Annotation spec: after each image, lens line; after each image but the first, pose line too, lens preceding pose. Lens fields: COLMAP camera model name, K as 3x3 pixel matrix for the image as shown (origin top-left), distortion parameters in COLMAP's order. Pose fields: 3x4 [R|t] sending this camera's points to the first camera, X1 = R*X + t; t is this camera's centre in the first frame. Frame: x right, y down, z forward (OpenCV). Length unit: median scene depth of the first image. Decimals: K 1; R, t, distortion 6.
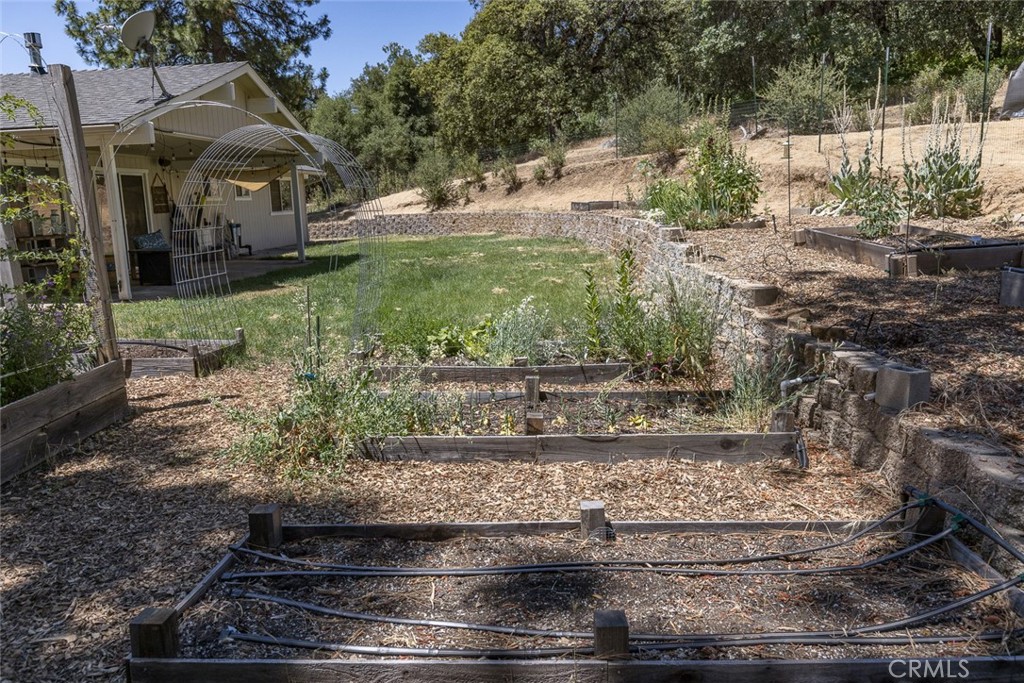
lens RADIAL K [[770.3, 0, 508.5], [0, 770.3, 337.6], [0, 0, 1]] dist [-0.001634, 0.000961]
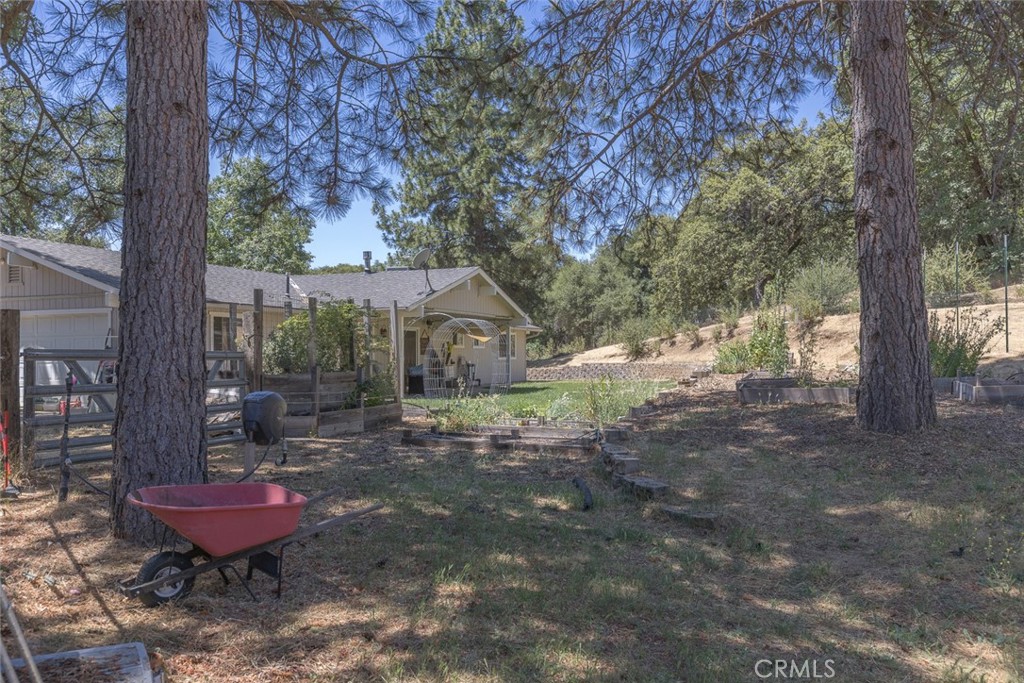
lens RADIAL K [[770.3, 0, 503.0], [0, 770.3, 344.7], [0, 0, 1]] dist [-0.001634, 0.000961]
pose [[0.947885, 0.026171, -0.317536, 0.093299], [-0.084784, 0.981406, -0.172205, 0.035429], [0.307125, 0.190153, 0.932479, -0.196769]]
